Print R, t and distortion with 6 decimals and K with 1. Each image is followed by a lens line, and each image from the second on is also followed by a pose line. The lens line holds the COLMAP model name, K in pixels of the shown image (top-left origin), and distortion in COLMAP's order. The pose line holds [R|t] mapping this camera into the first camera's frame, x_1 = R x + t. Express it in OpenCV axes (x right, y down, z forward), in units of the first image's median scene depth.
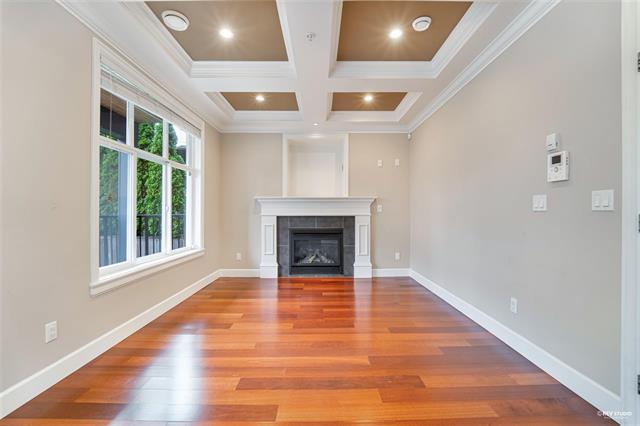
lens RADIAL K [[271.2, 0, 324.6], [0, 271.2, 212.2], [0, 0, 1]] dist [-0.015252, -0.001594]
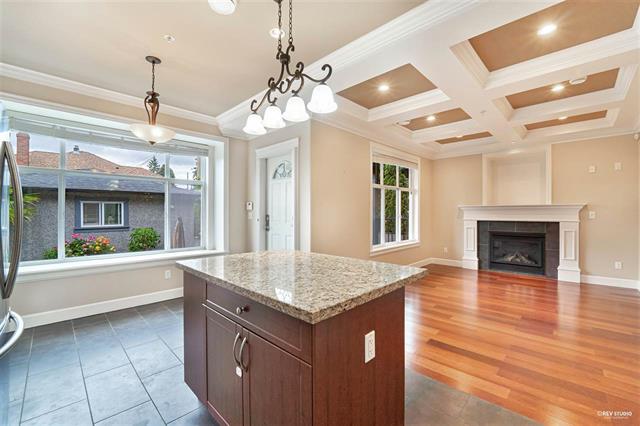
lens RADIAL K [[271.2, 0, 313.6], [0, 271.2, 213.2], [0, 0, 1]] dist [-0.015252, -0.001594]
pose [[0.694299, 0.000430, -0.719687, 0.198338], [0.005997, 0.999962, 0.006383, -0.032895], [0.719662, -0.008748, 0.694270, -0.416933]]
